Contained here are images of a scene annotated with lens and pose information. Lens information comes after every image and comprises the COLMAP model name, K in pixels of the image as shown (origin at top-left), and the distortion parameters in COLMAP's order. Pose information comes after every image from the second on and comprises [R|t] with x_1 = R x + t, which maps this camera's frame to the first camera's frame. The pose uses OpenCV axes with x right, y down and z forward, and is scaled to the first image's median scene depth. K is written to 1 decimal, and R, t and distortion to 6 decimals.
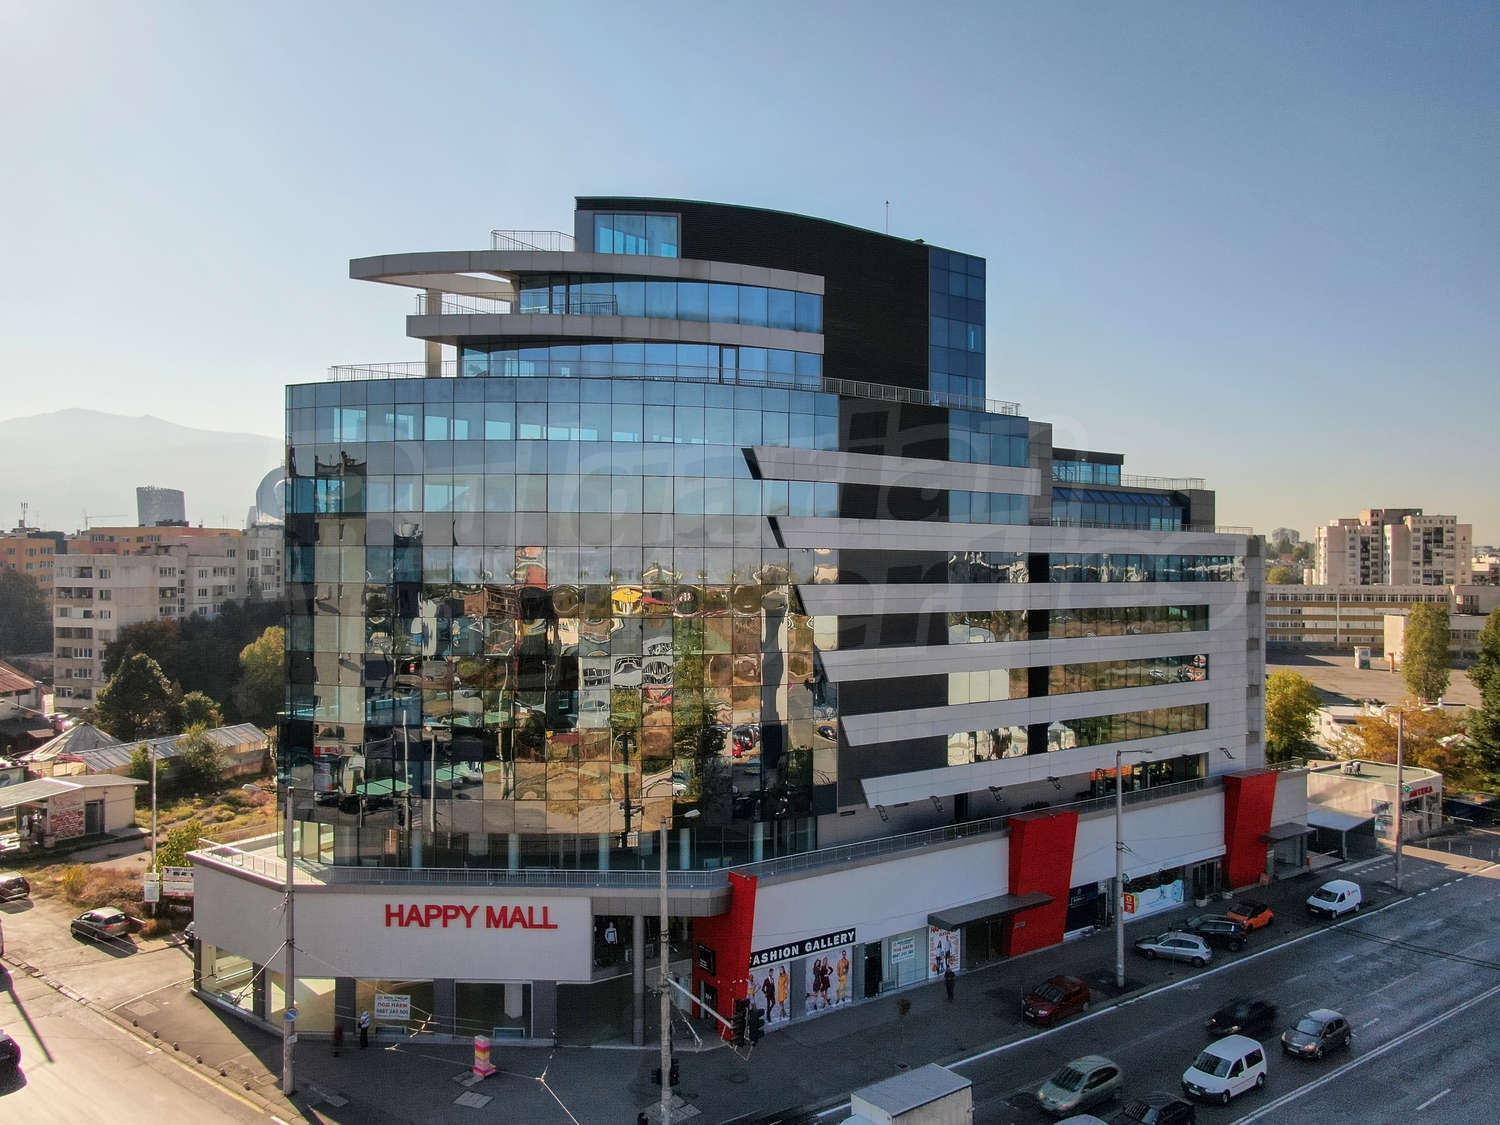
lens RADIAL K [[1062.2, 0, 750.0], [0, 1062.2, 562.5], [0, 0, 1]] dist [-0.020944, 0.004936]
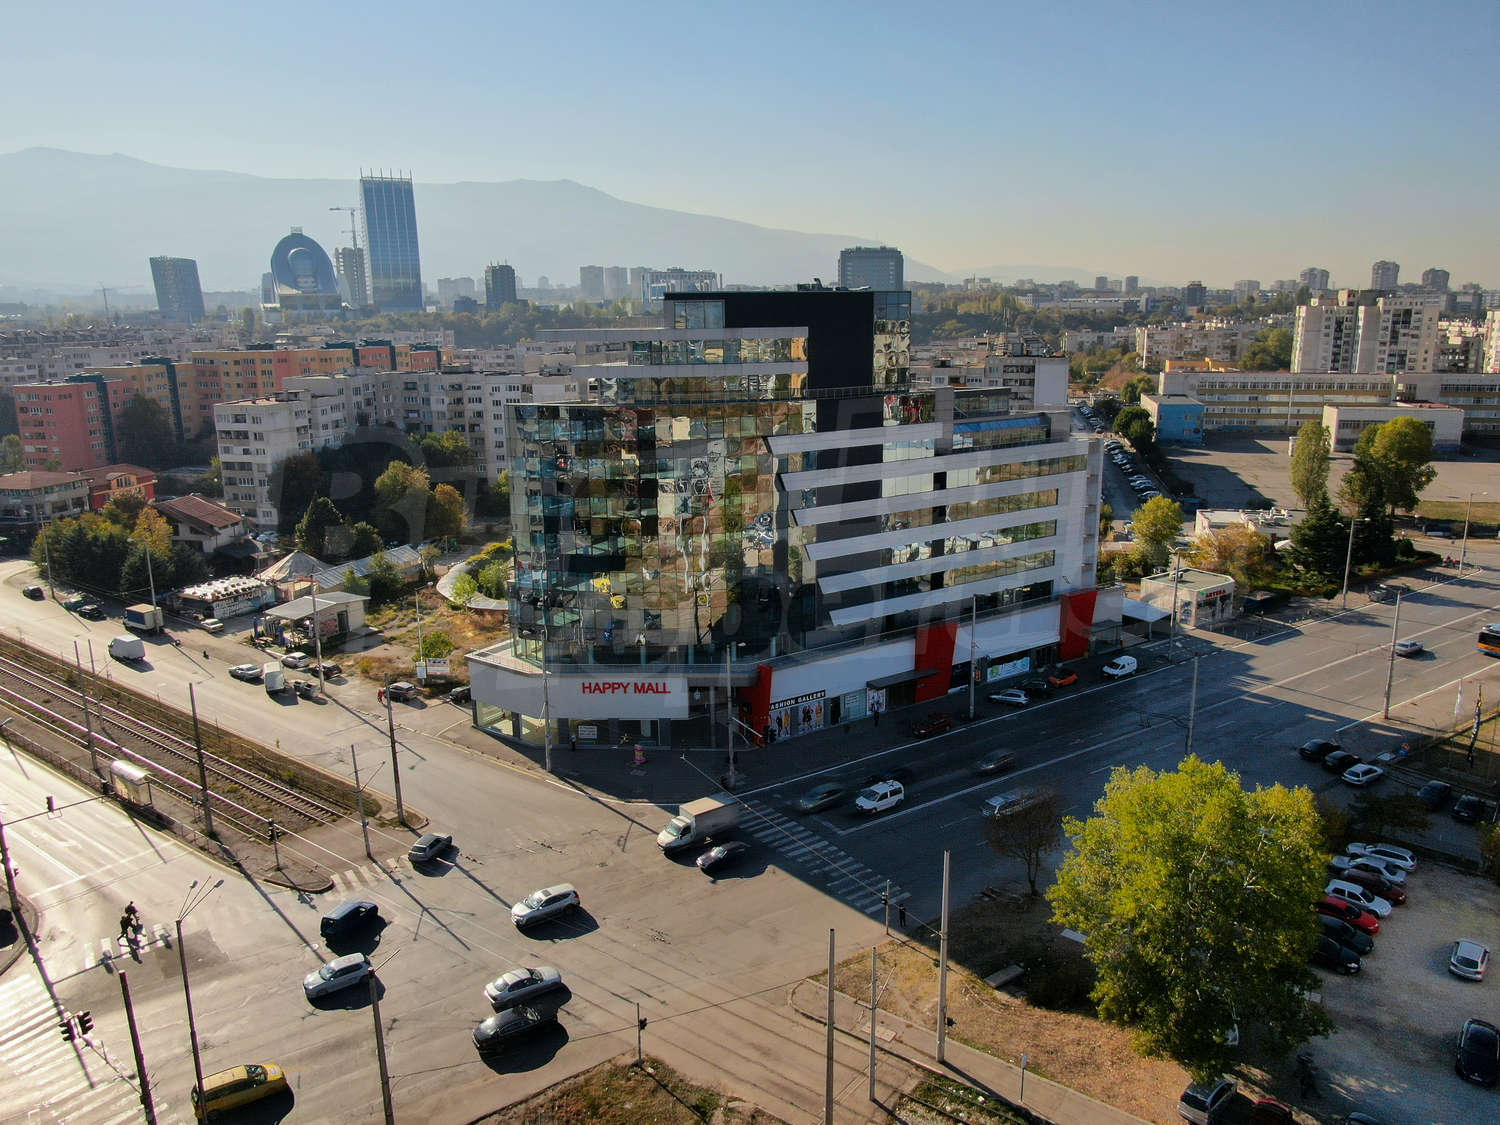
lens RADIAL K [[1062.2, 0, 750.0], [0, 1062.2, 562.5], [0, 0, 1]] dist [-0.020944, 0.004936]
pose [[0.999818, -0.012361, -0.014500, -0.002954], [0.015400, 0.972374, 0.232921, -0.245471], [0.011220, -0.233102, 0.972387, -0.606671]]
